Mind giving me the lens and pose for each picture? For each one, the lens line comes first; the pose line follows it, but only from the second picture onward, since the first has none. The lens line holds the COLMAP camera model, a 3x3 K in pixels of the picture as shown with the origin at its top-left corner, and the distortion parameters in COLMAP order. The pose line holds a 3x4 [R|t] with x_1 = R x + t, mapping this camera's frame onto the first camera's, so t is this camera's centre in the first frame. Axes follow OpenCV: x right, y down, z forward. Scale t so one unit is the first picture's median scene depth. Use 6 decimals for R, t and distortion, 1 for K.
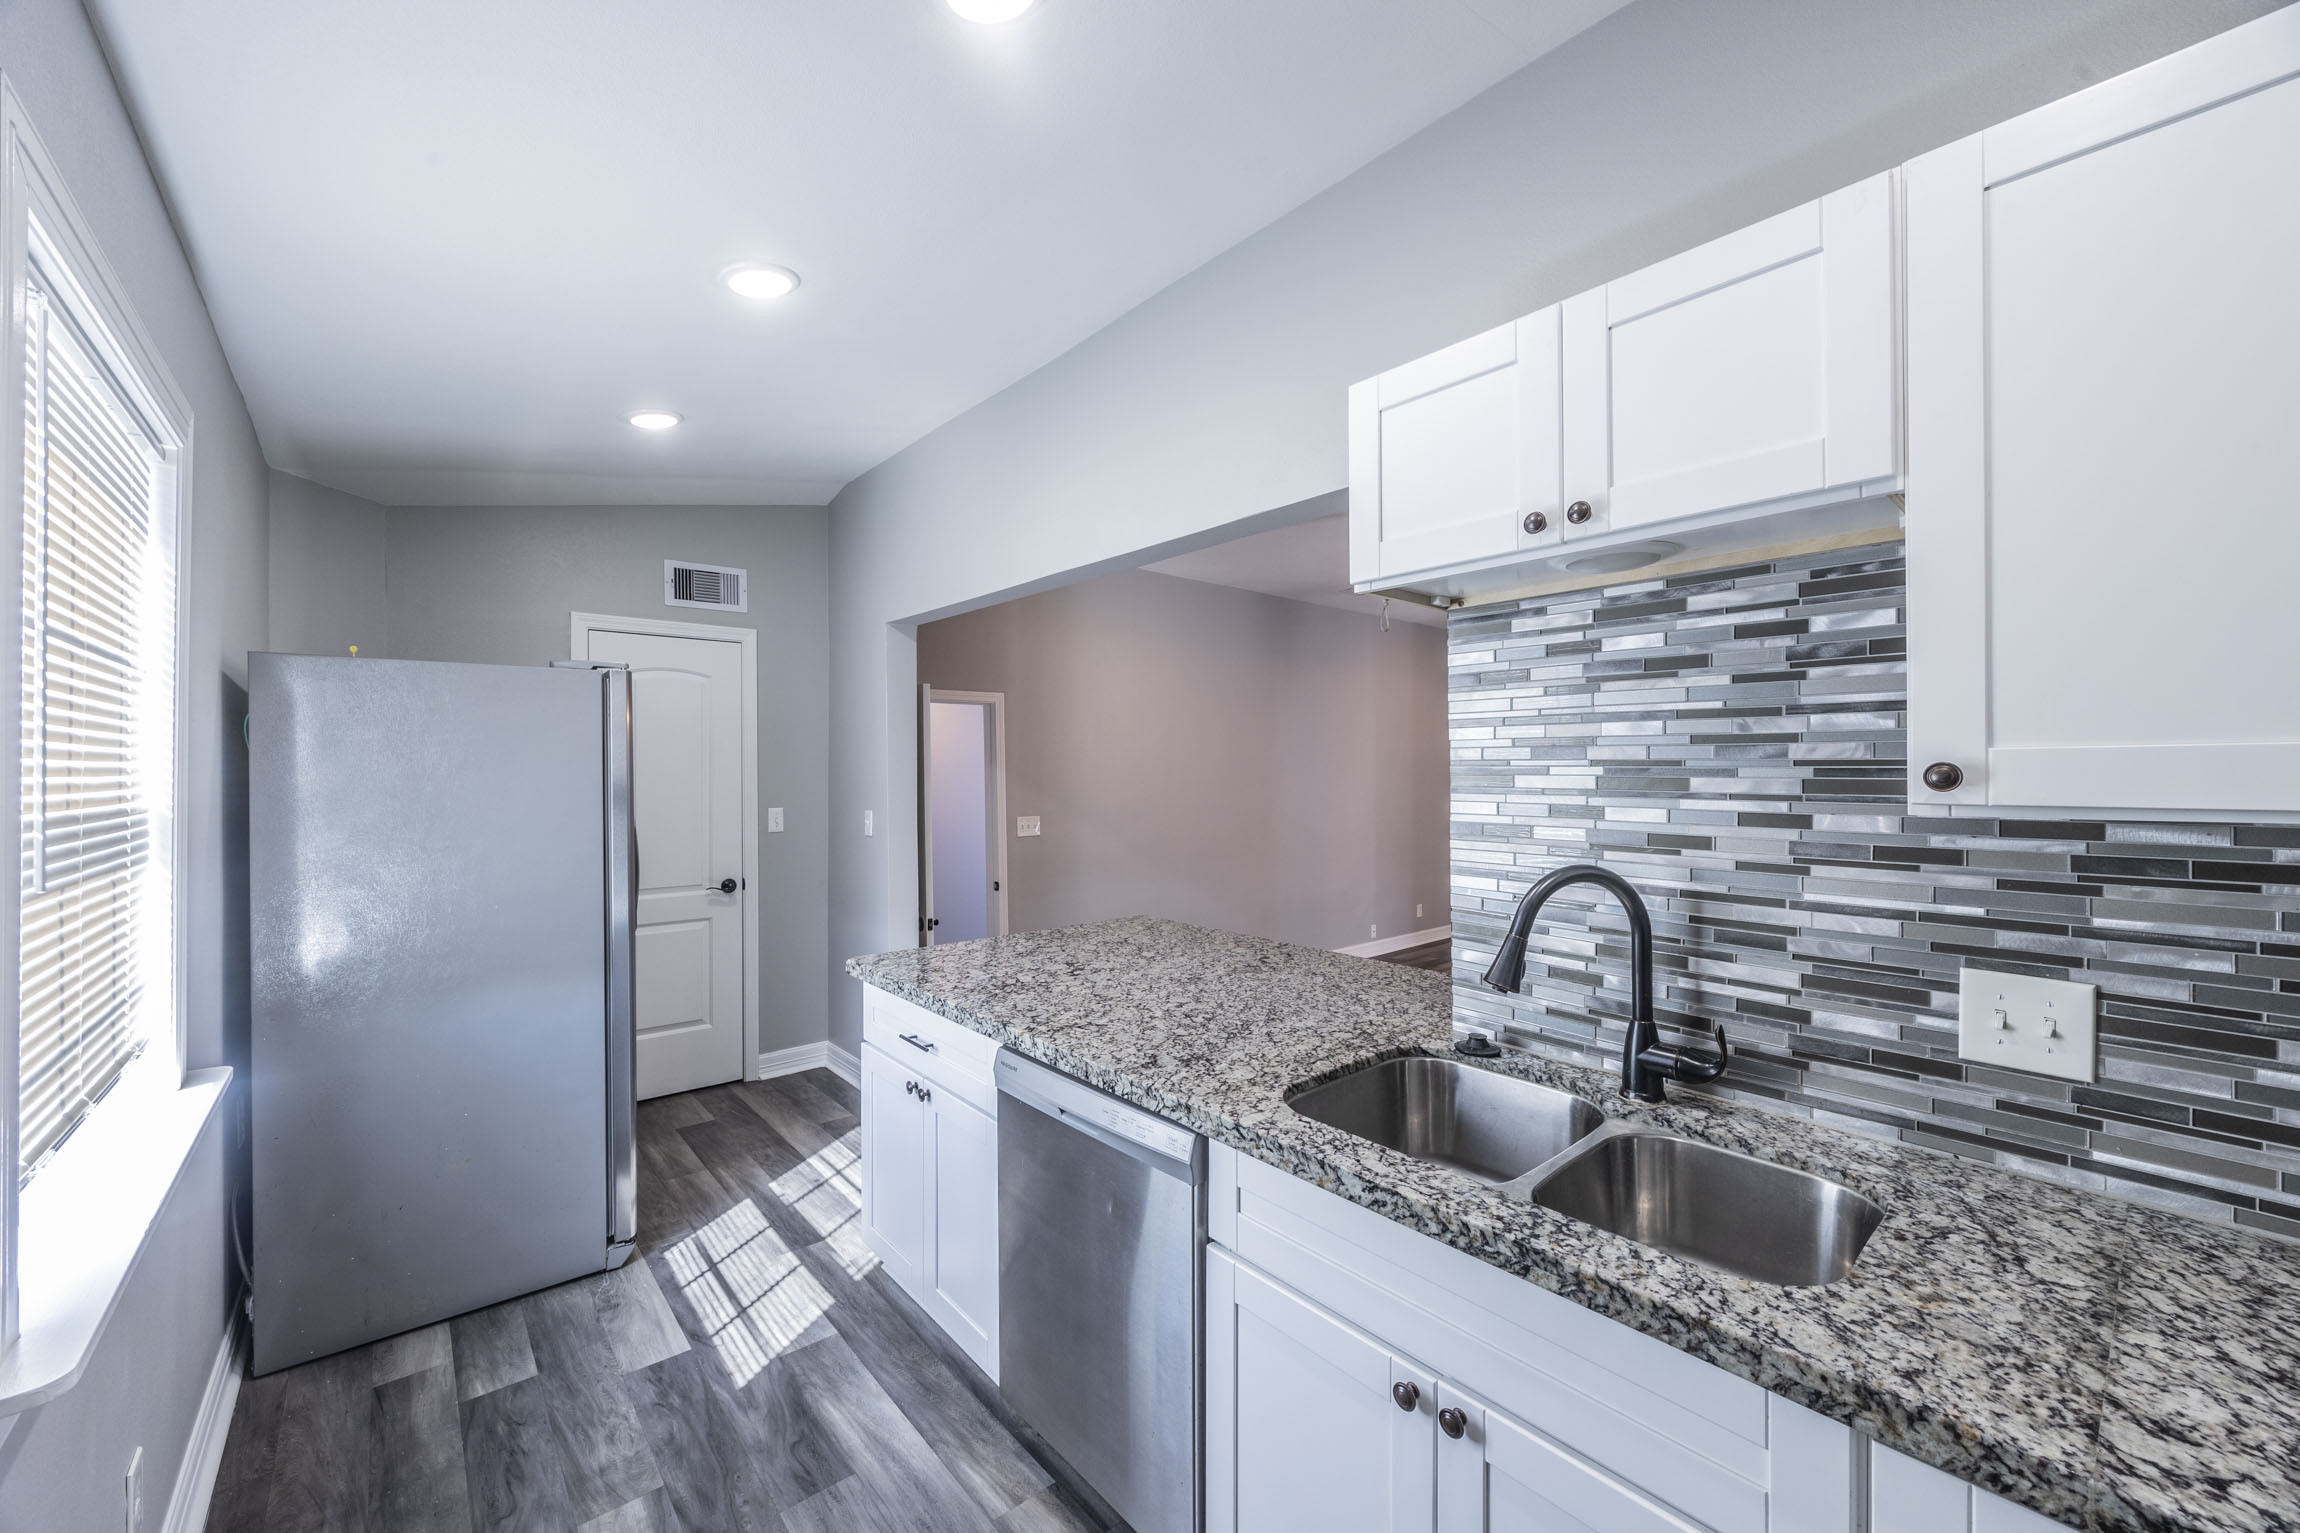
lens RADIAL K [[889.5, 0, 1155.6], [0, 889.5, 771.3], [0, 0, 1]] dist [-0.002386, -0.000005]
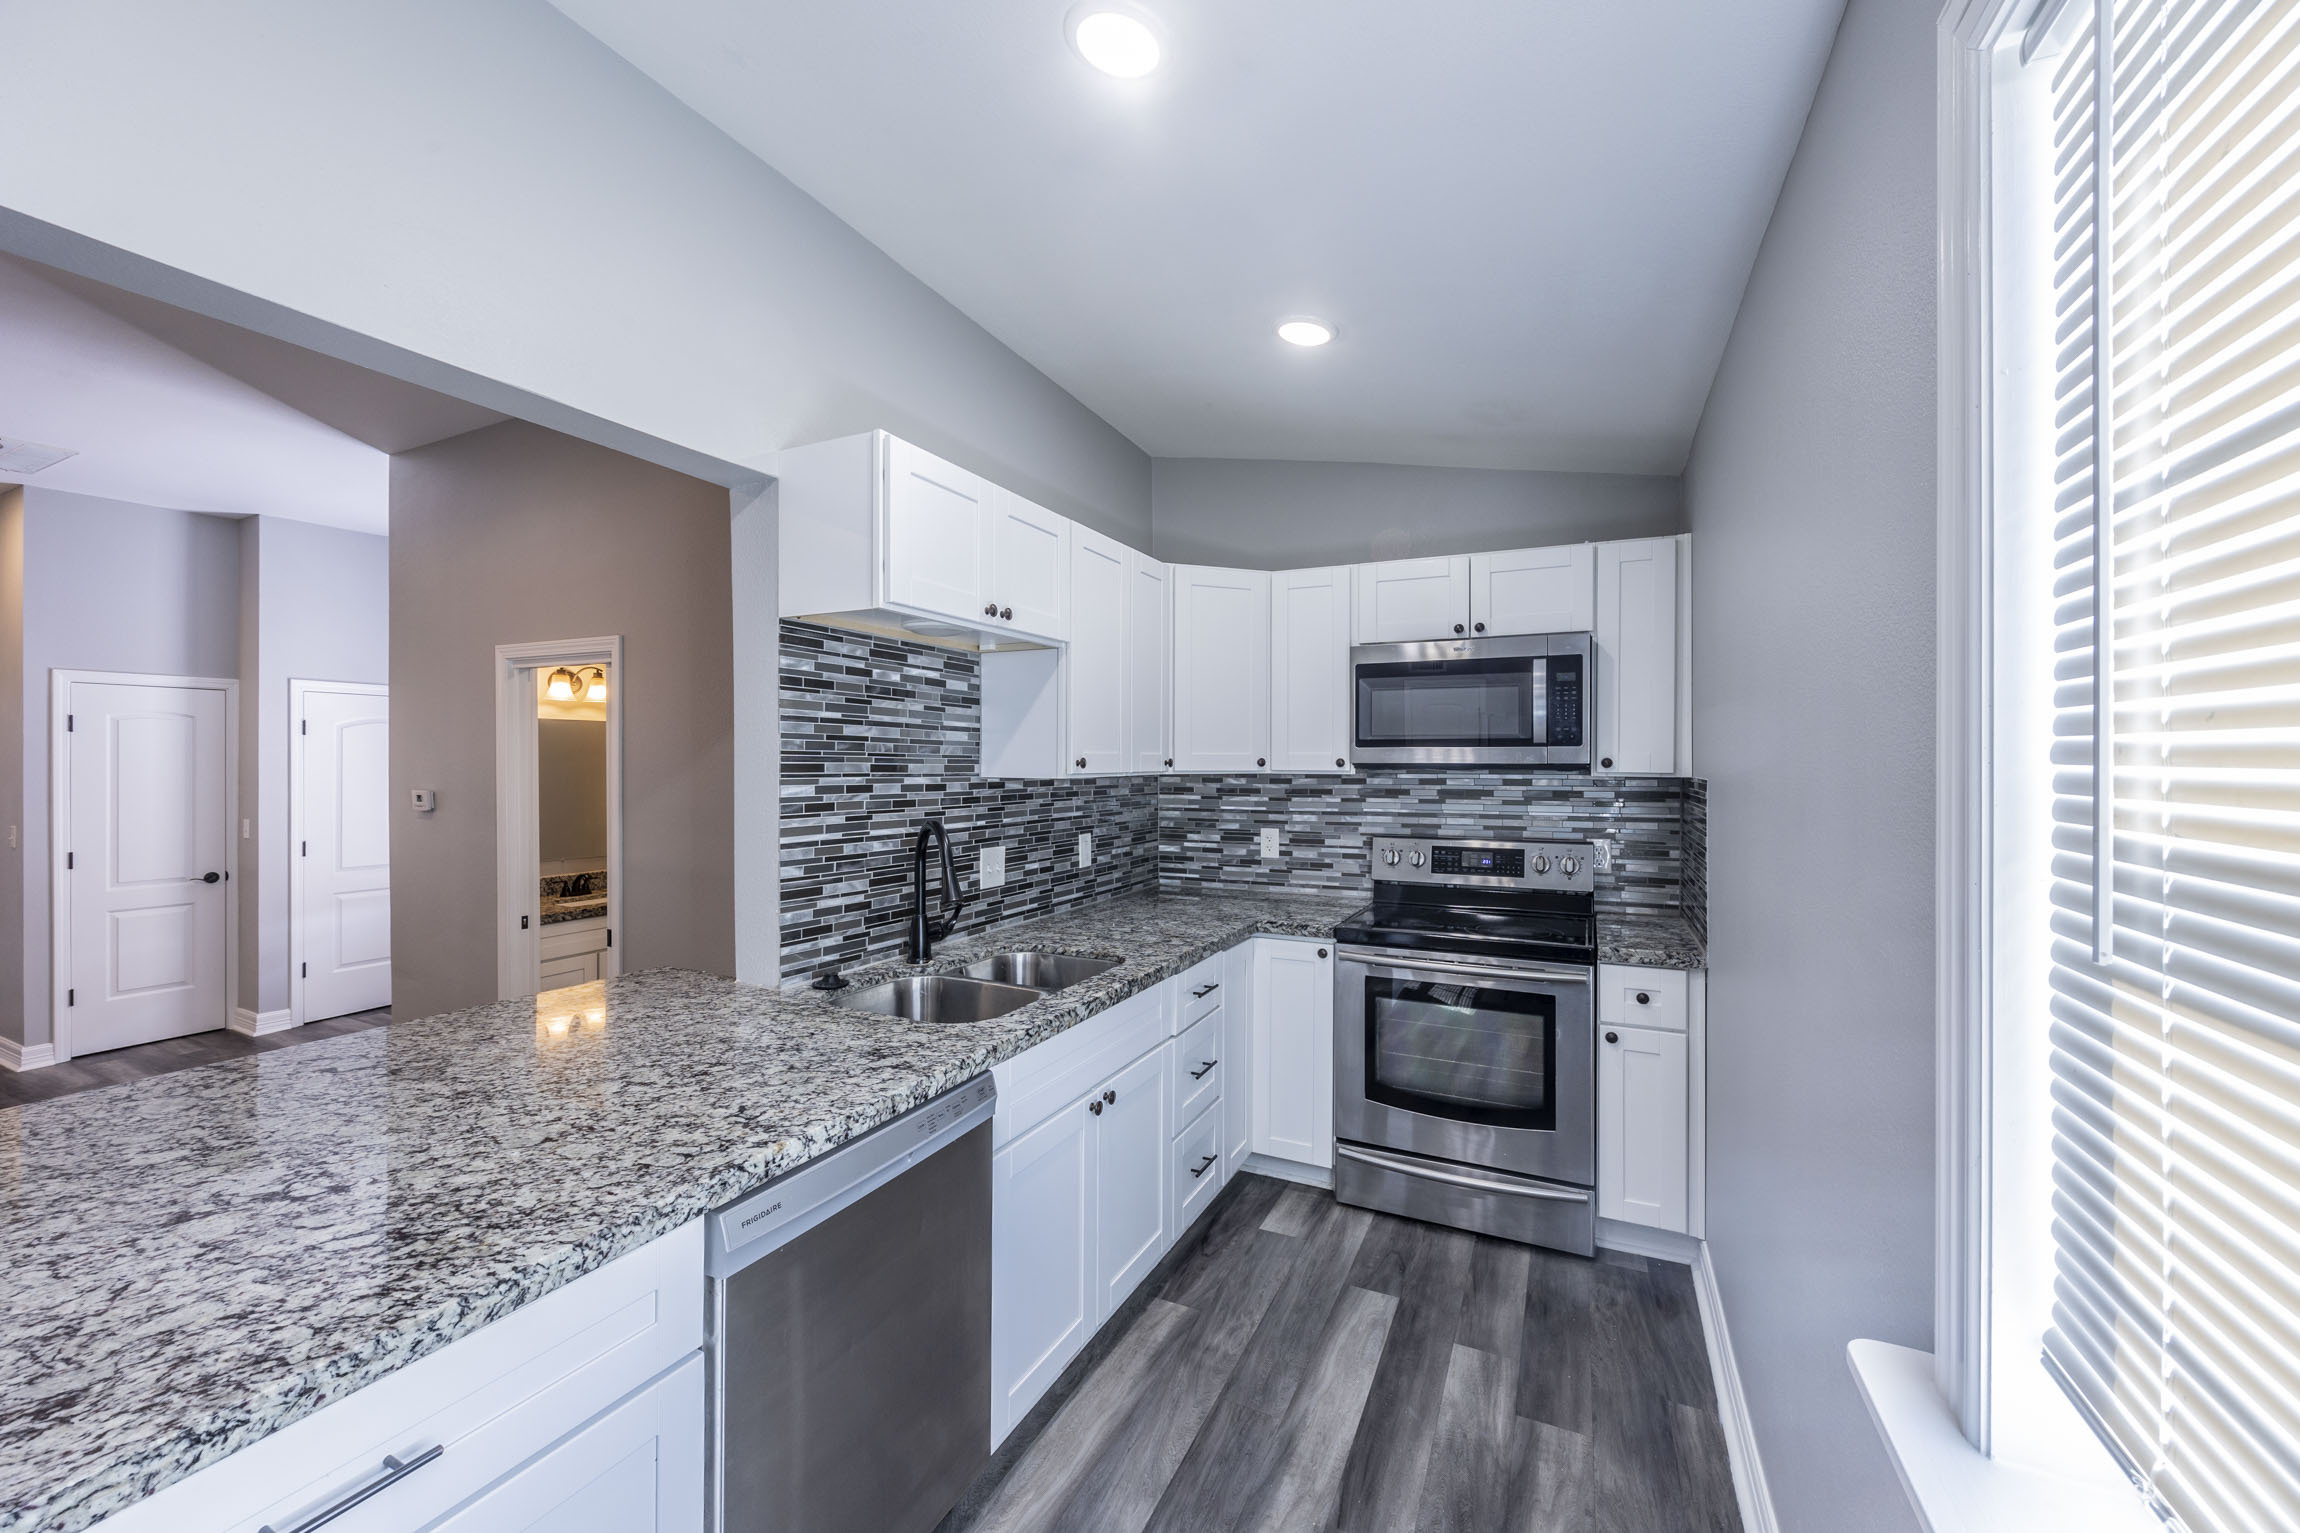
lens RADIAL K [[889.5, 0, 1135.0], [0, 889.5, 760.5], [0, 0, 1]] dist [-0.002386, -0.000005]
pose [[-0.386055, -0.000506, 0.922476, -1.052381], [-0.005972, 0.999980, -0.001950, 0.001308], [-0.922456, -0.006262, -0.386050, 1.216970]]
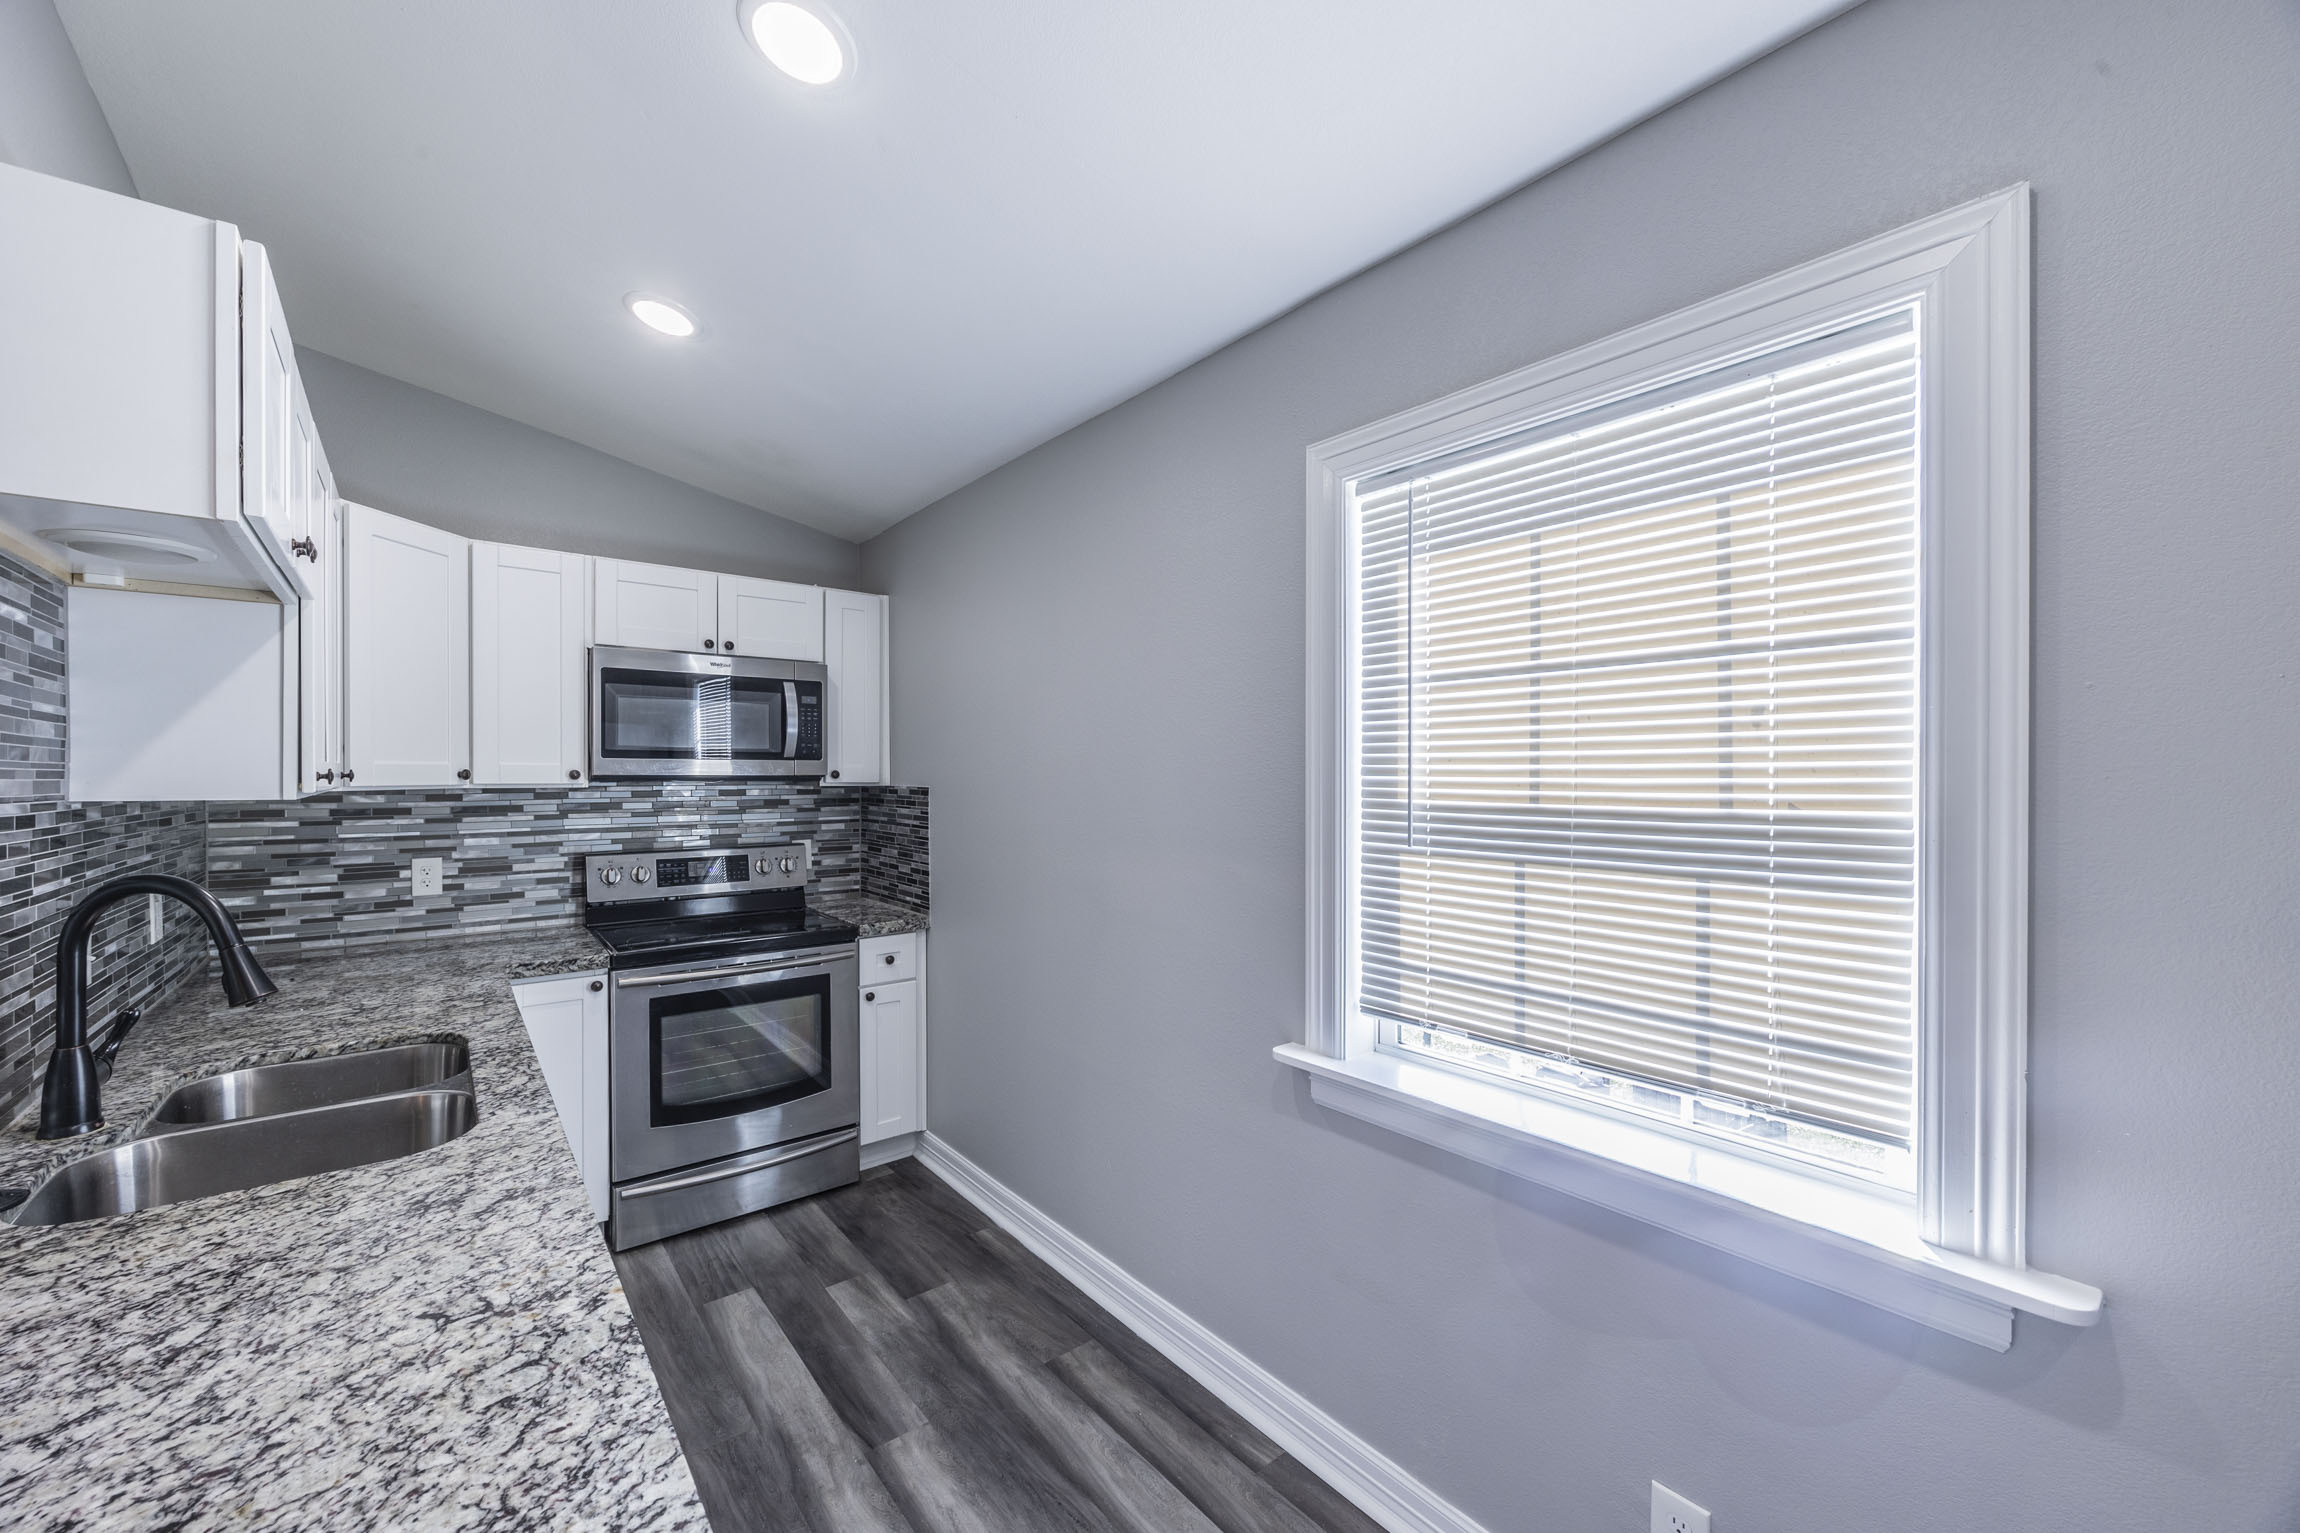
lens RADIAL K [[889.5, 0, 1141.0], [0, 889.5, 776.4], [0, 0, 1]] dist [-0.002386, -0.000005]
pose [[-0.999344, -0.002059, 0.036145, -0.554442], [-0.002093, 0.999997, -0.000876, 0.002365], [-0.036143, -0.000952, -0.999346, 1.792407]]
